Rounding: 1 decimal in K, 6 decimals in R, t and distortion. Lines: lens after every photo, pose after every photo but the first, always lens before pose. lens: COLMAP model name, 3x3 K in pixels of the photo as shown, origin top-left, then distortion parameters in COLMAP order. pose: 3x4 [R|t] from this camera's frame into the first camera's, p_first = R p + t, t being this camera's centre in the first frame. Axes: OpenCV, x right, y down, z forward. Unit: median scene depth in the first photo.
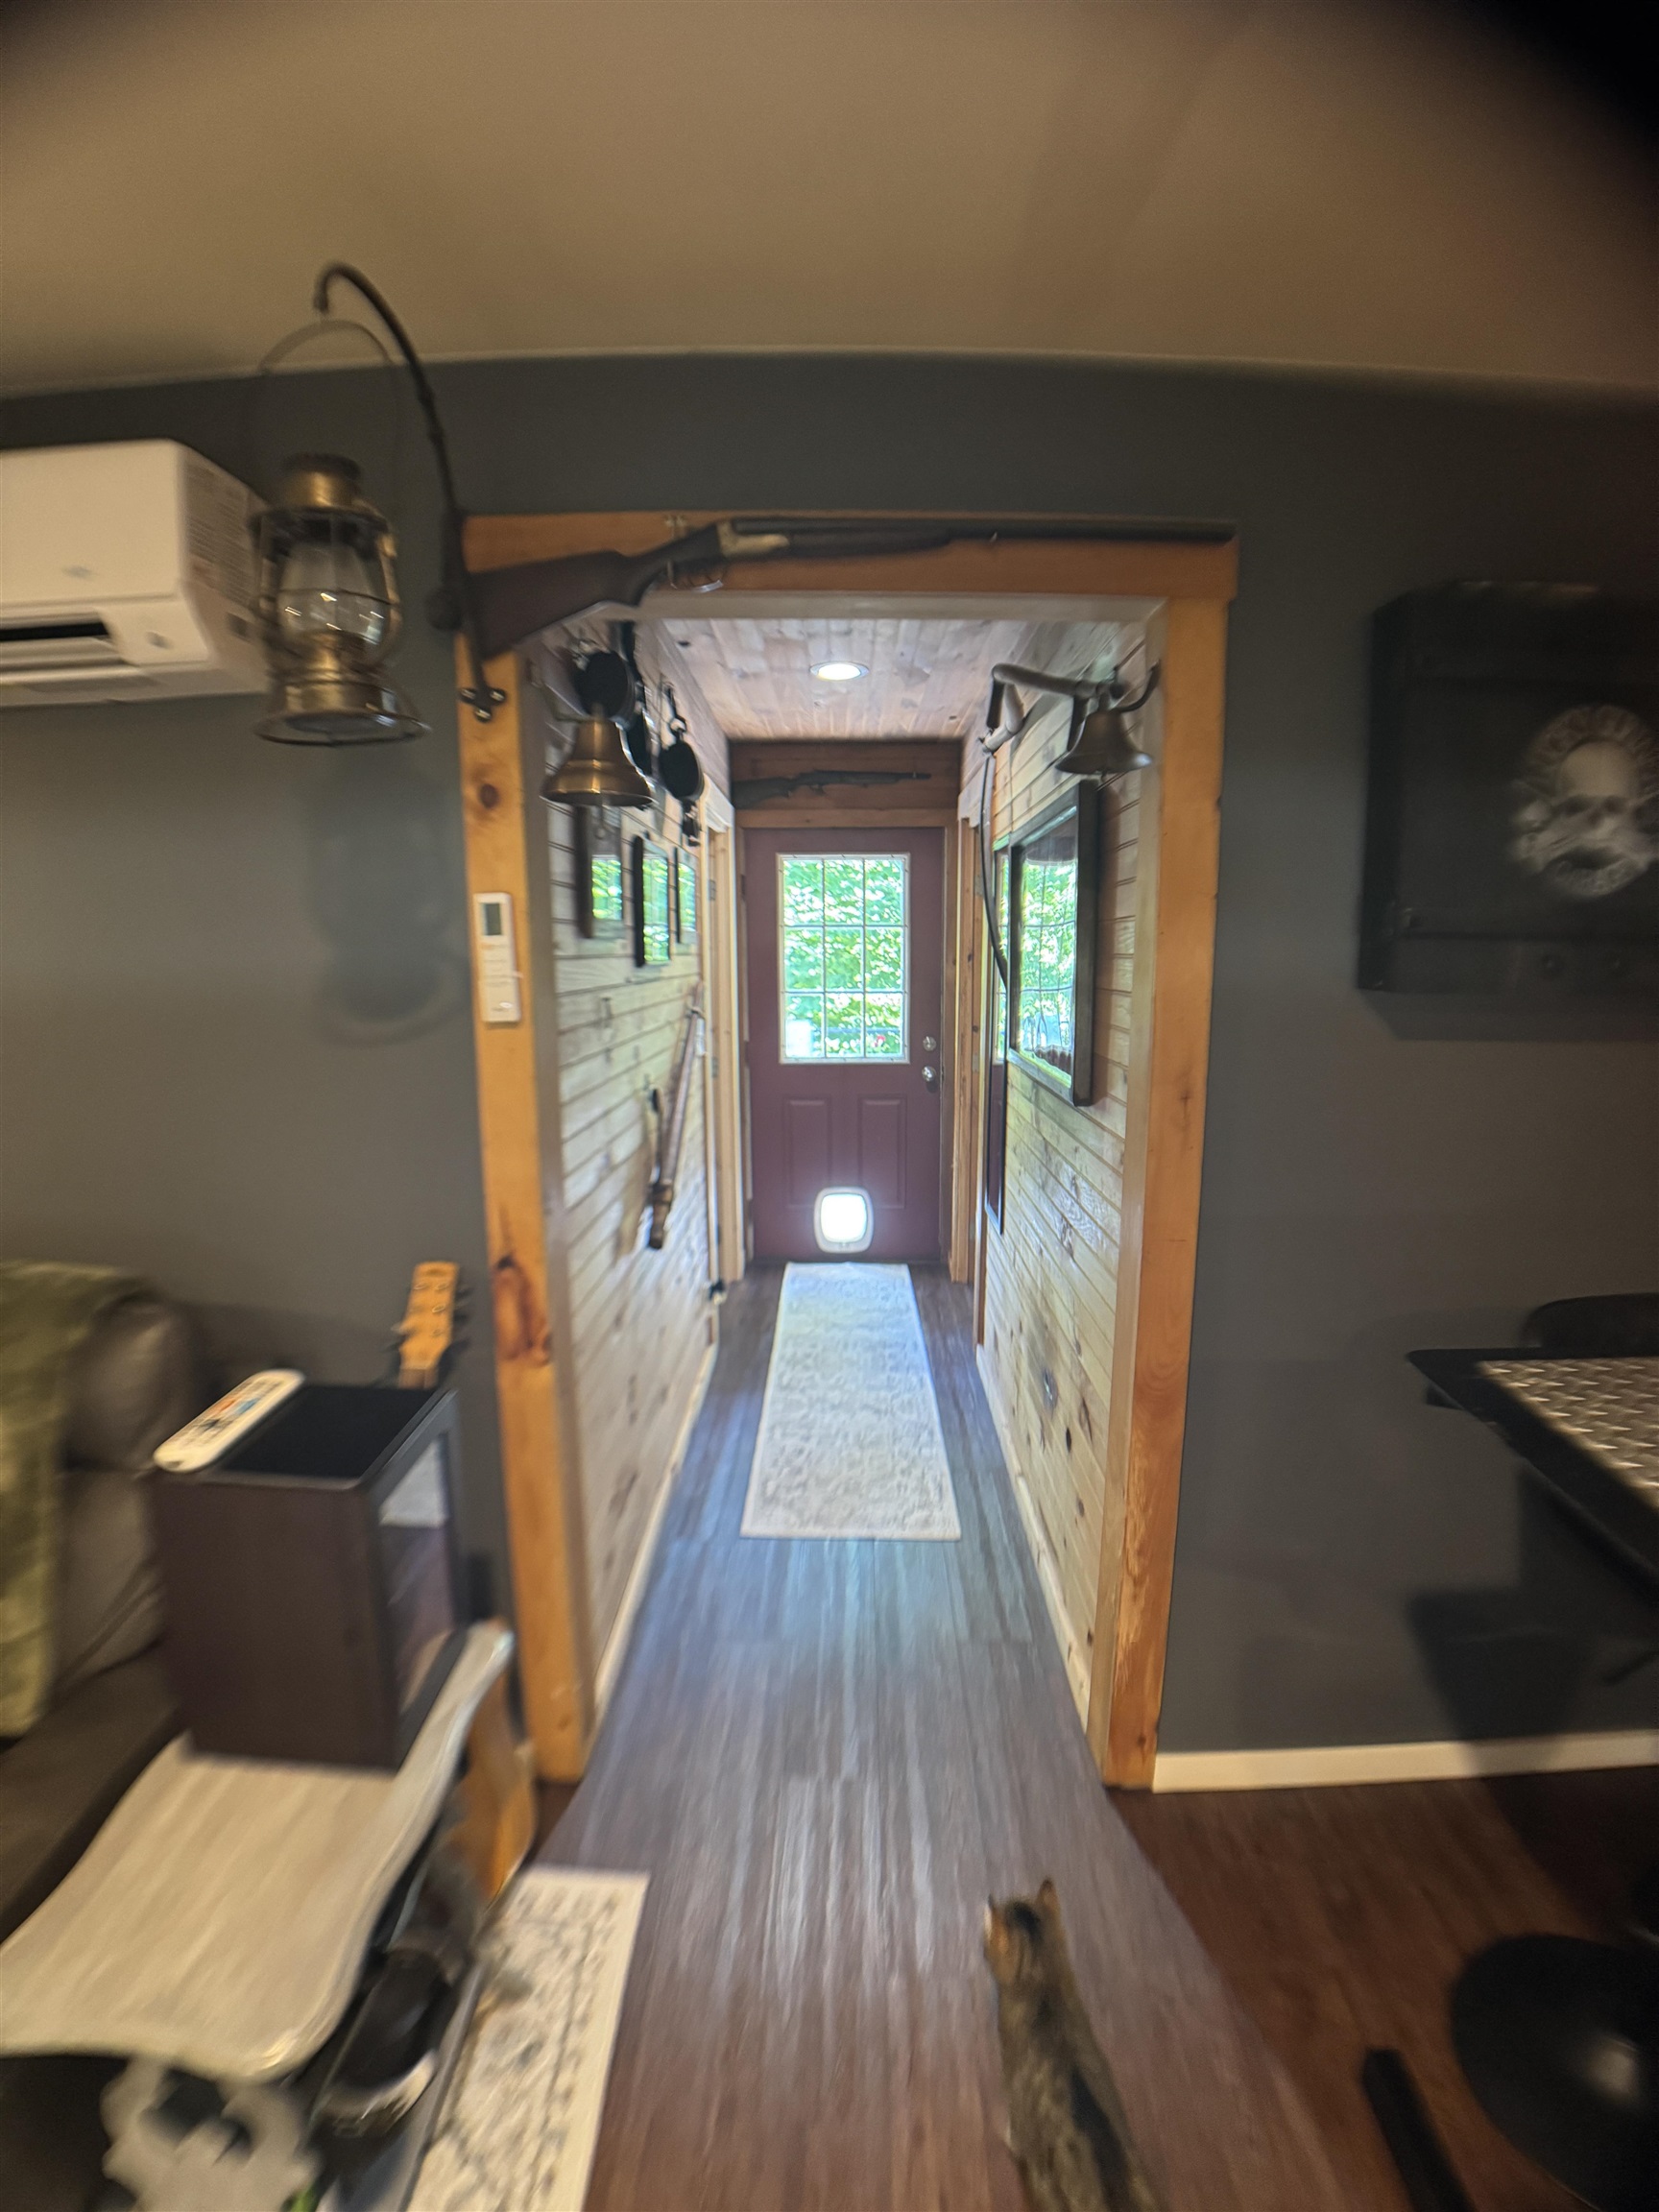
lens RADIAL K [[1098.8, 0, 828.7], [0, 1098.8, 1129.2], [0, 0, 1]] dist [-0.056188, -0.014023]
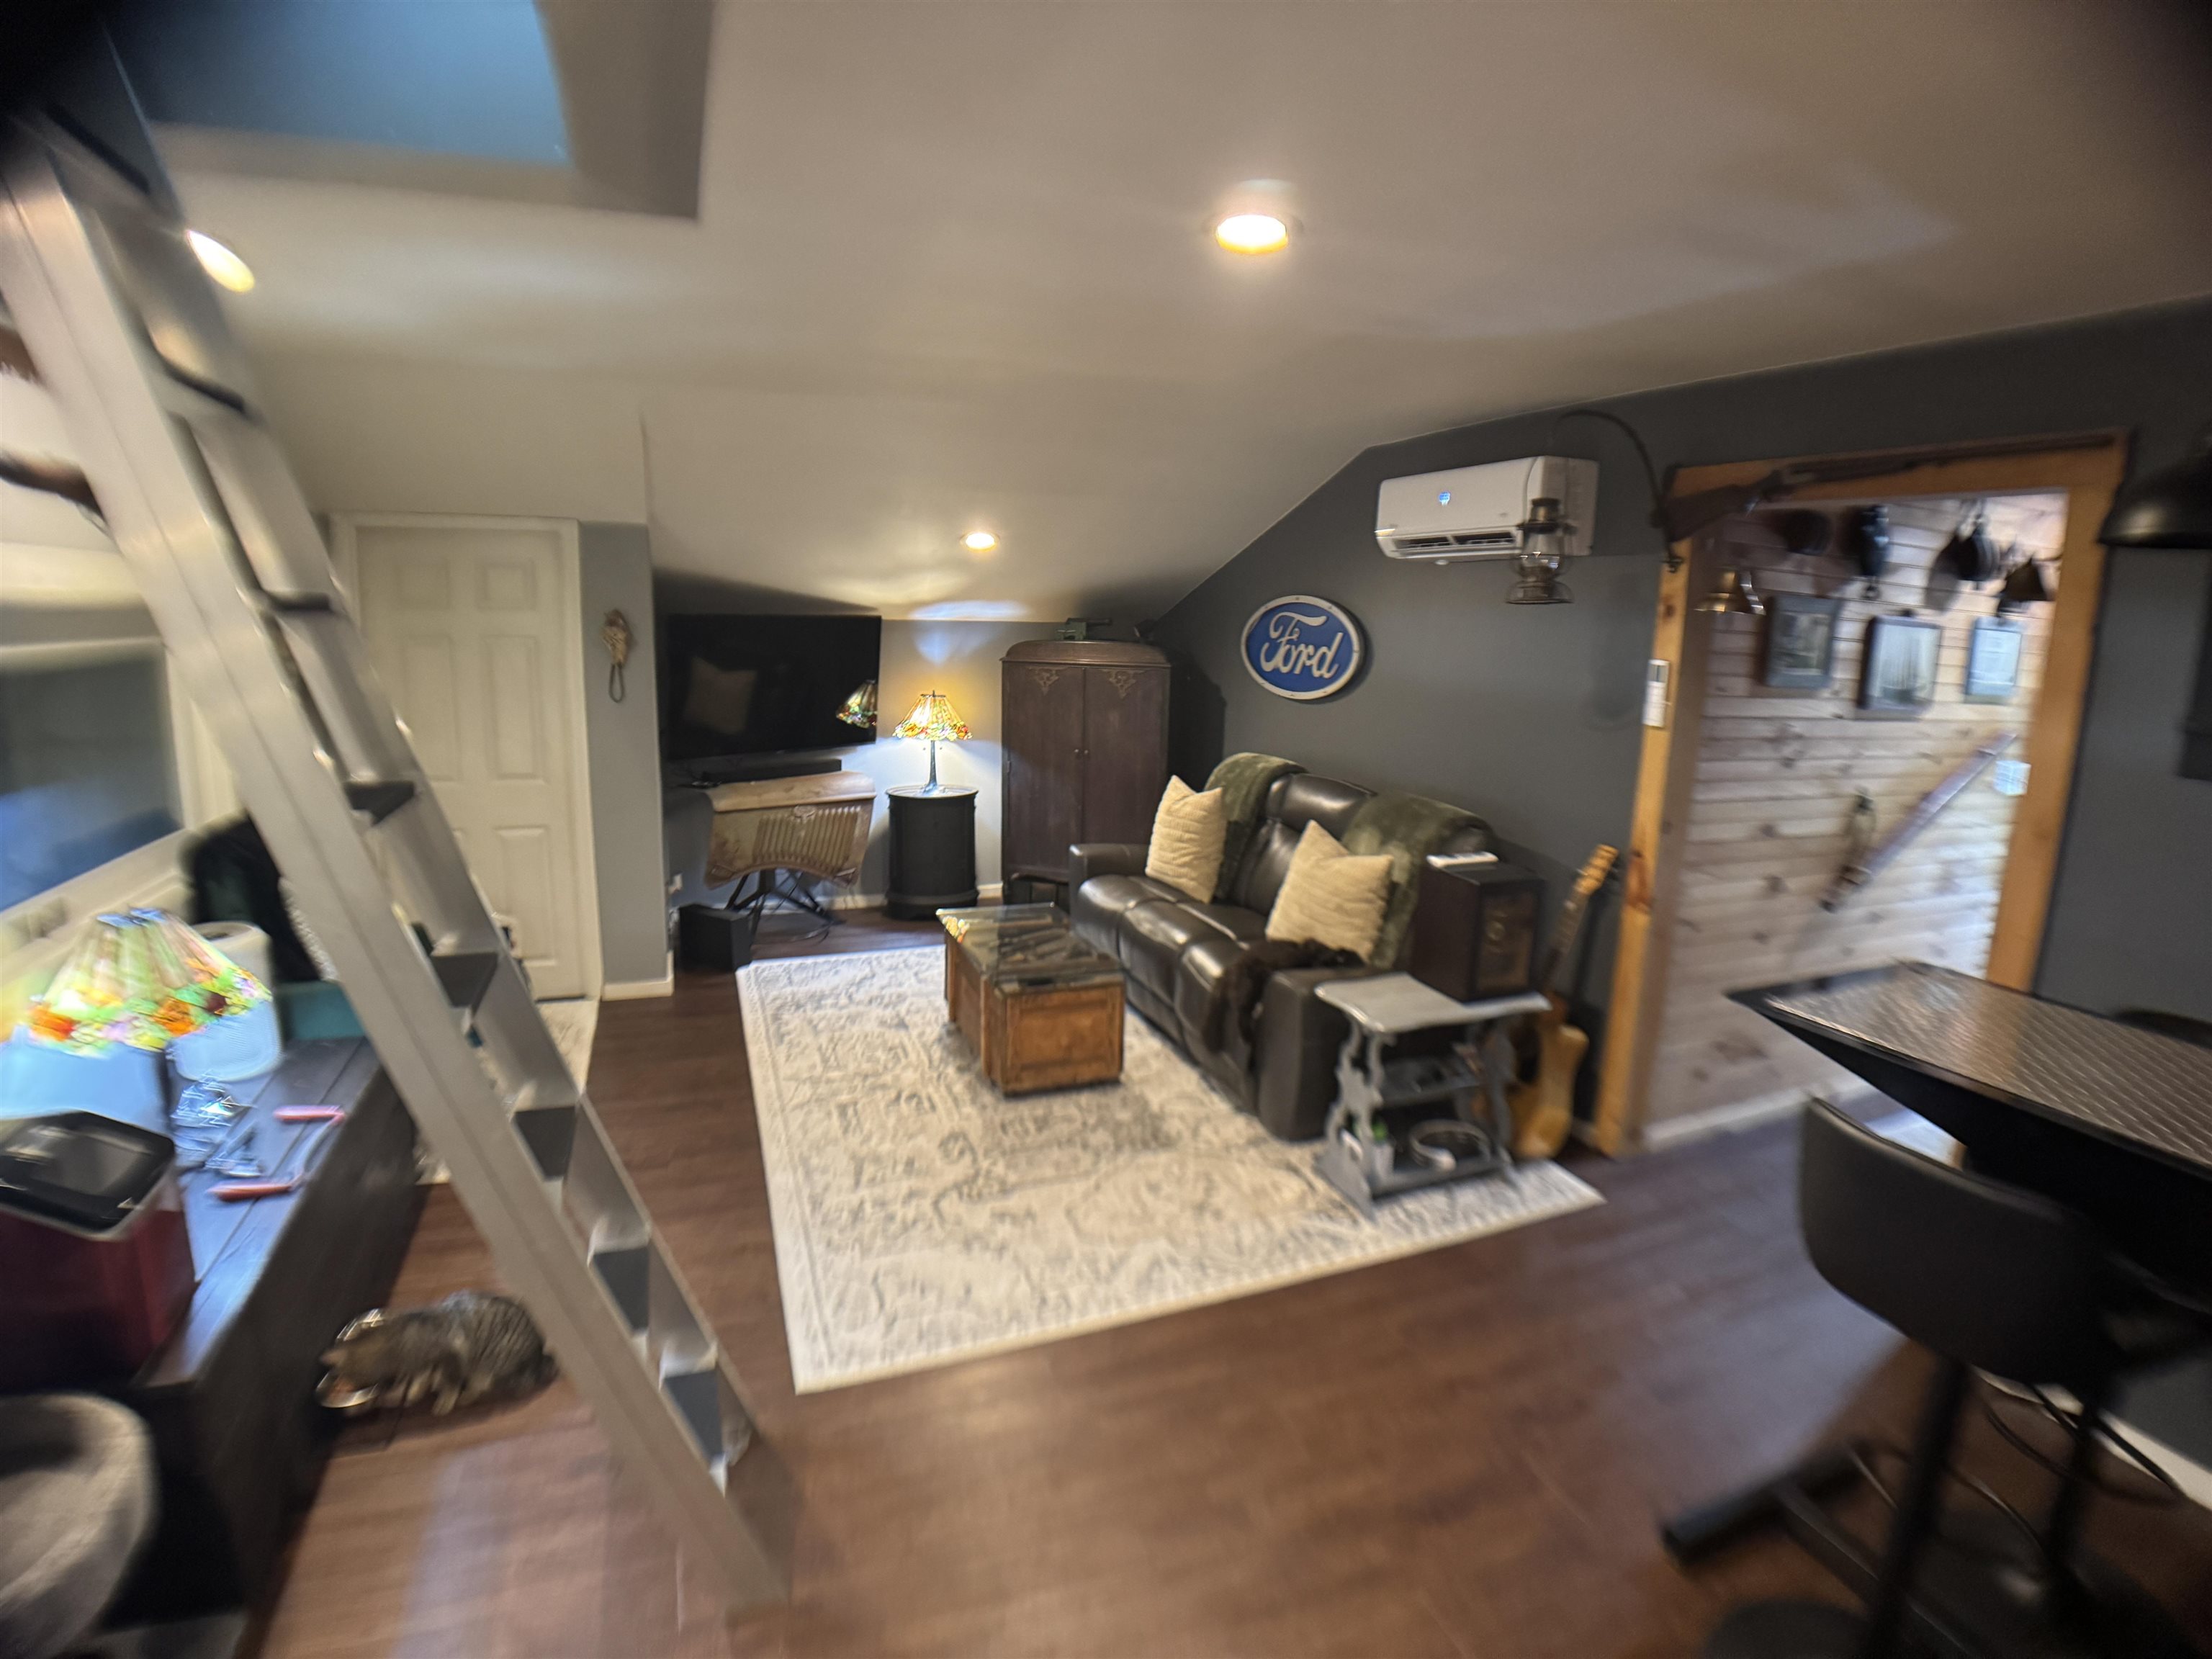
lens RADIAL K [[1098.8, 0, 1092.9], [0, 1098.8, 851.8], [0, 0, 1]] dist [-0.056188, -0.014023]
pose [[0.376345, 0.205204, -0.903468, 1.123450], [-0.185675, 0.972084, 0.143445, 0.027023], [0.907683, 0.113767, 0.403941, -0.659791]]
